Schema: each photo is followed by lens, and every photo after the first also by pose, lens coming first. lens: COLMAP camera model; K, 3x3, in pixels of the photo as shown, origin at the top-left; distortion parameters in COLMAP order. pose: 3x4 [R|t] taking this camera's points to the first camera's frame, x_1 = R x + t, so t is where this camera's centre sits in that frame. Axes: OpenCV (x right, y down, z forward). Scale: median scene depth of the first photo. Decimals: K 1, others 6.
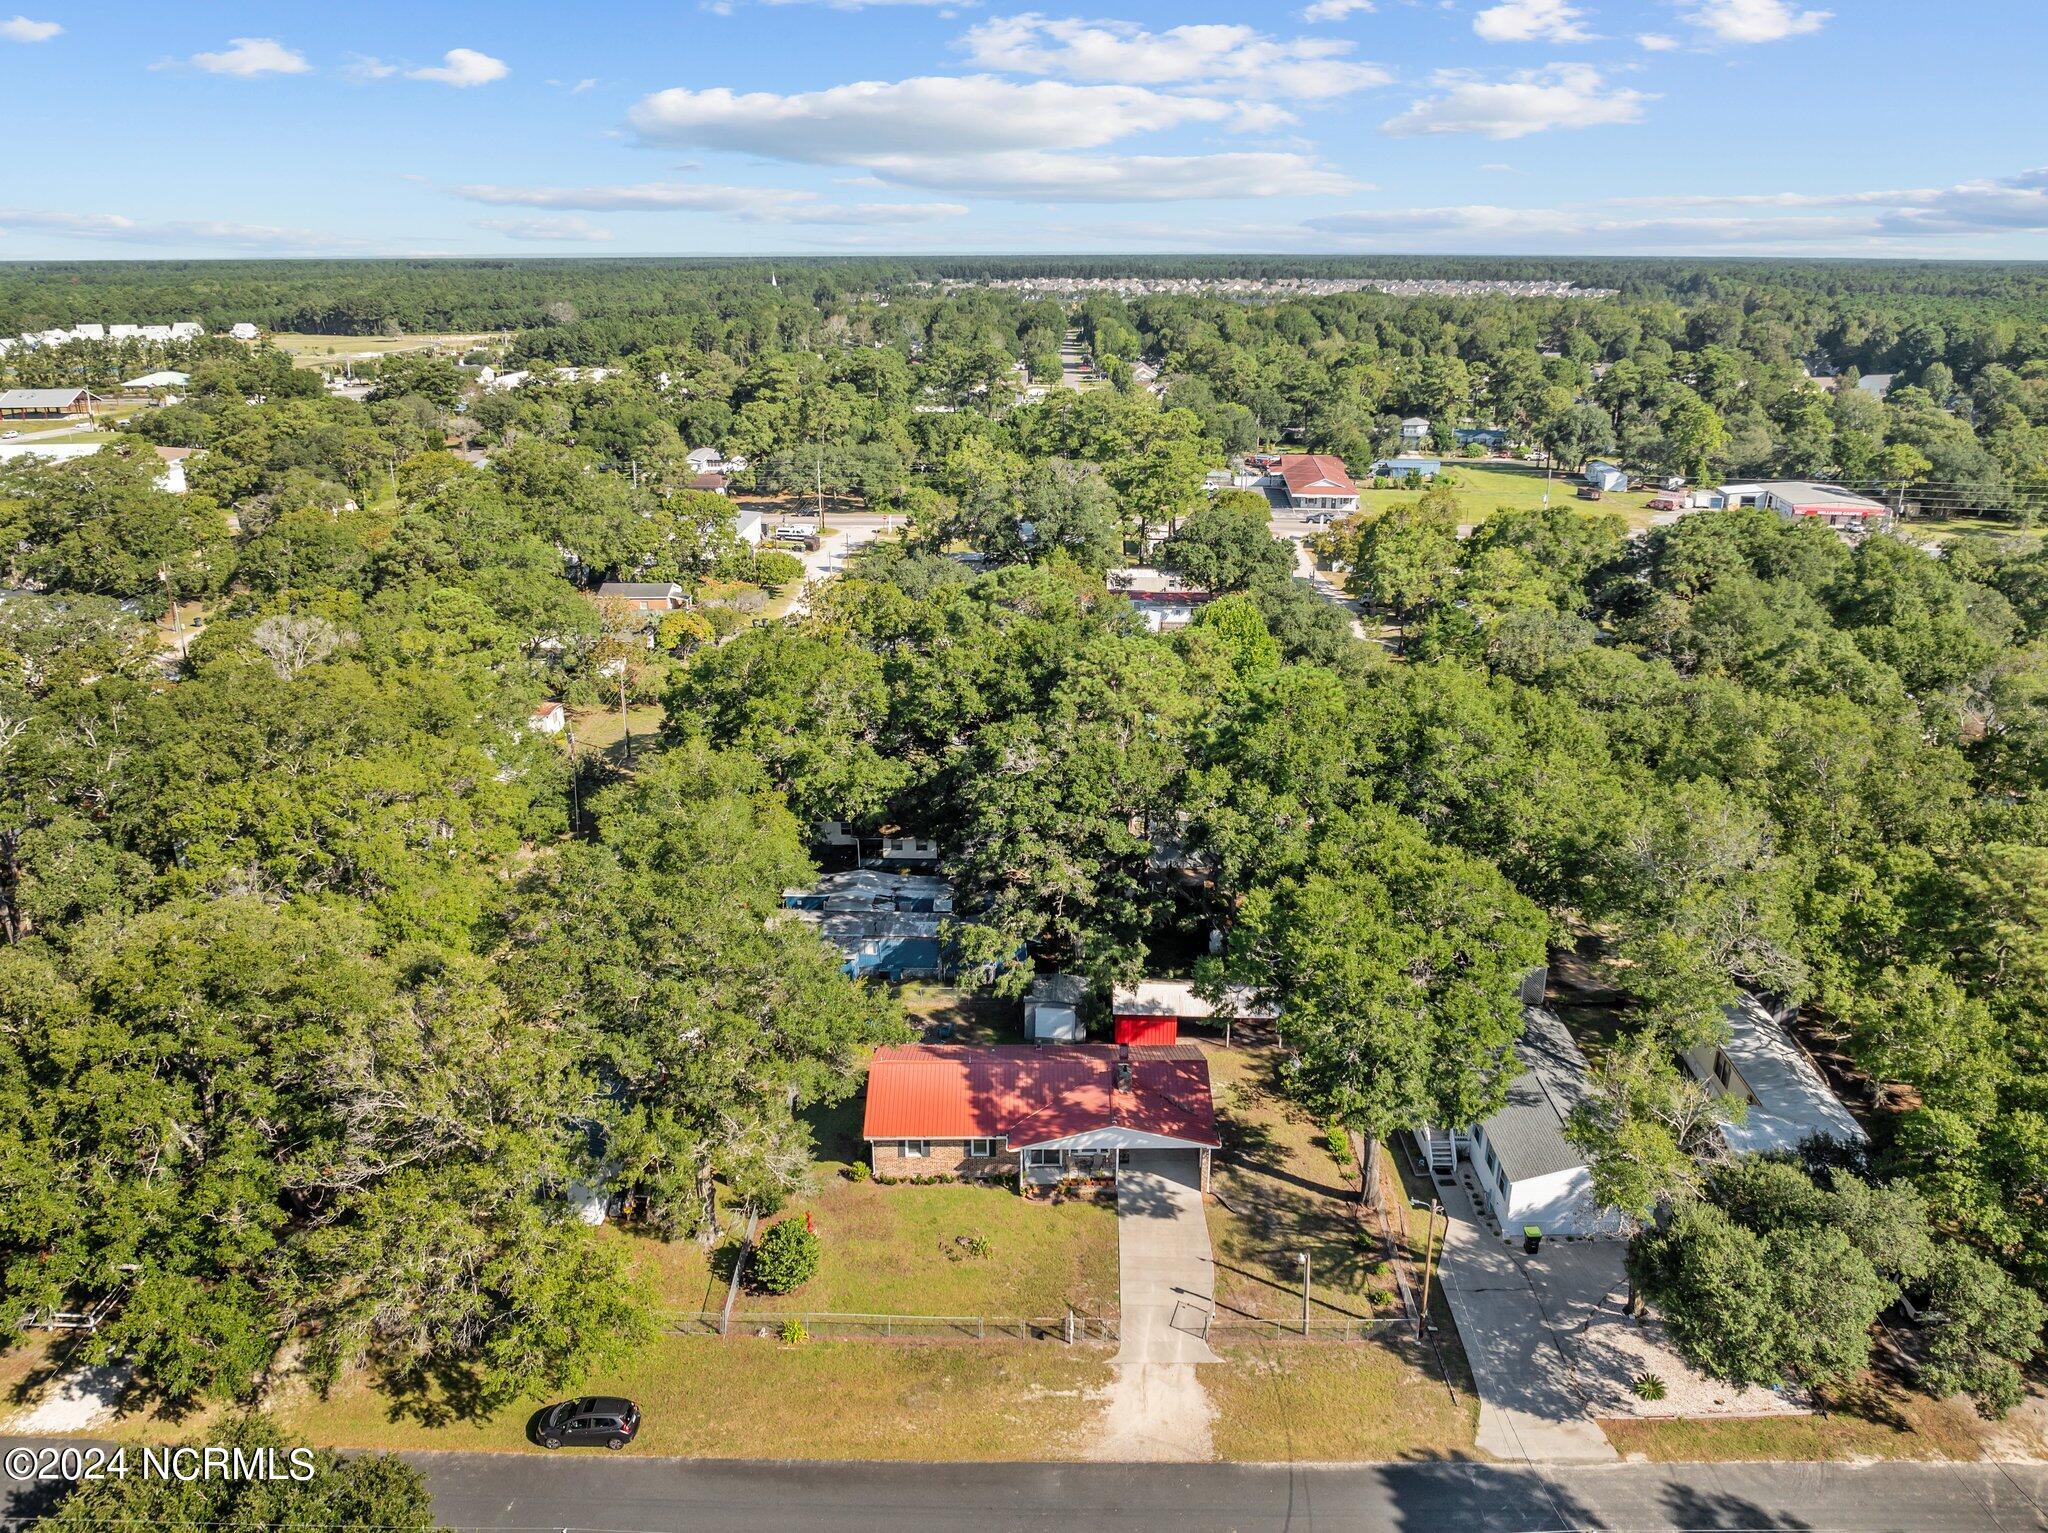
lens RADIAL K [[1425.3, 0, 1025.7], [0, 1425.3, 770.2], [0, 0, 1]] dist [0.003903, 0.003553]
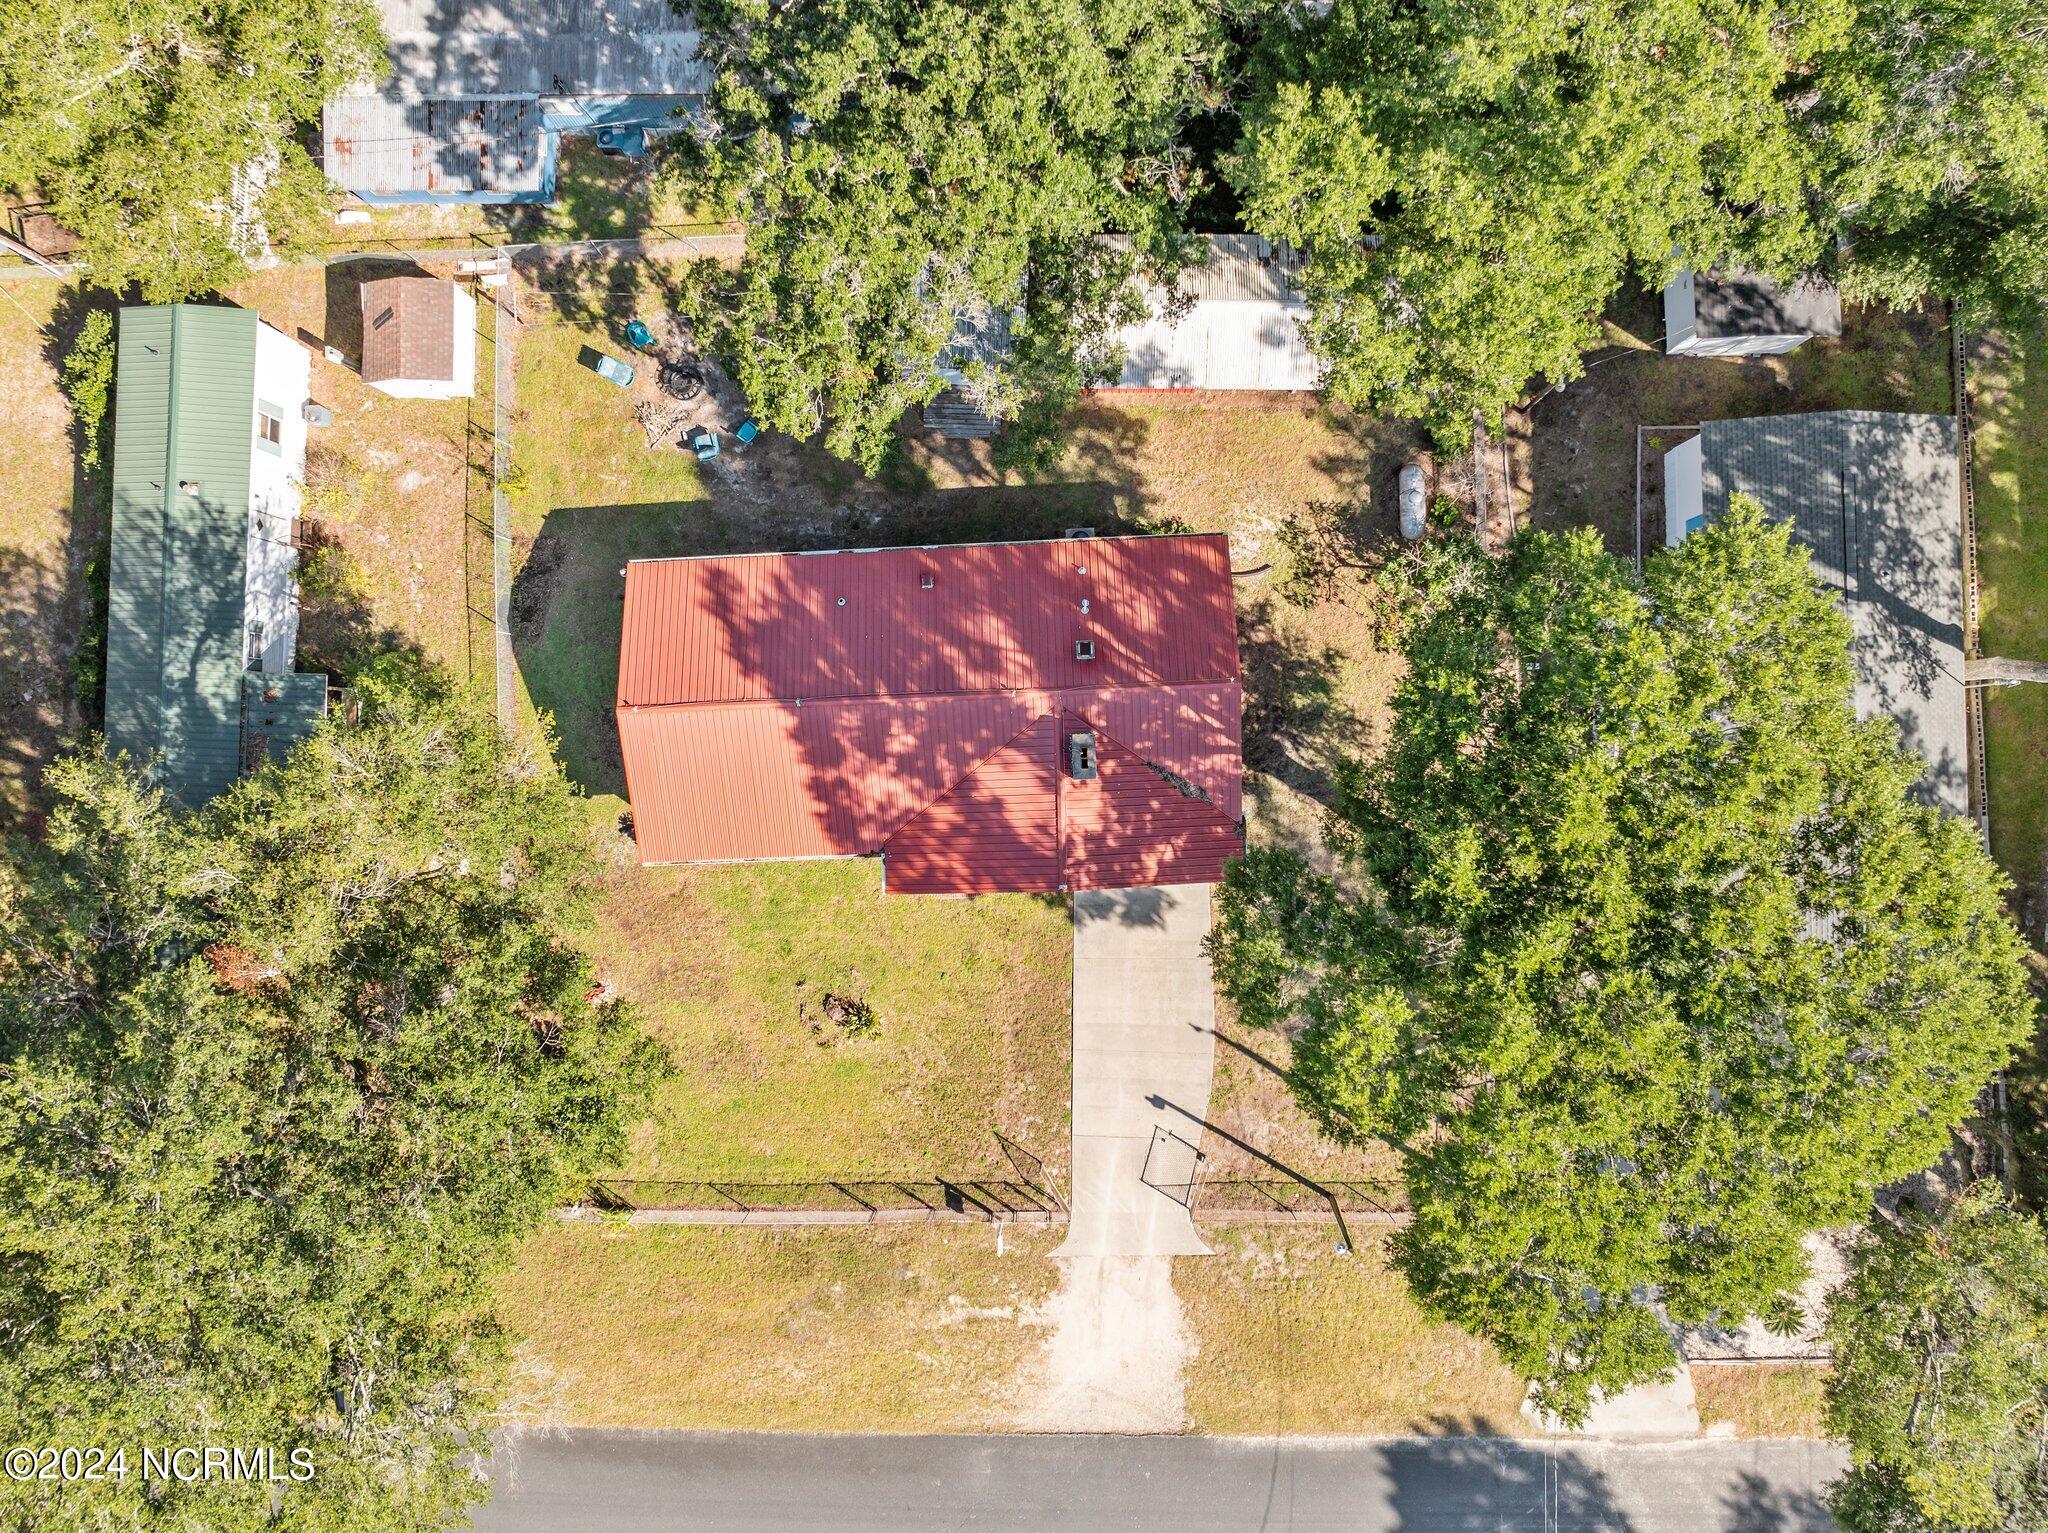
lens RADIAL K [[1442.3, 0, 1028.3], [0, 1442.3, 766.4], [0, 0, 1]] dist [-0.039680, -0.003548]
pose [[0.998389, -0.044231, -0.035531, 0.083550], [0.048899, 0.353273, 0.934241, -0.364613], [-0.028770, -0.934474, 0.354867, 0.984564]]
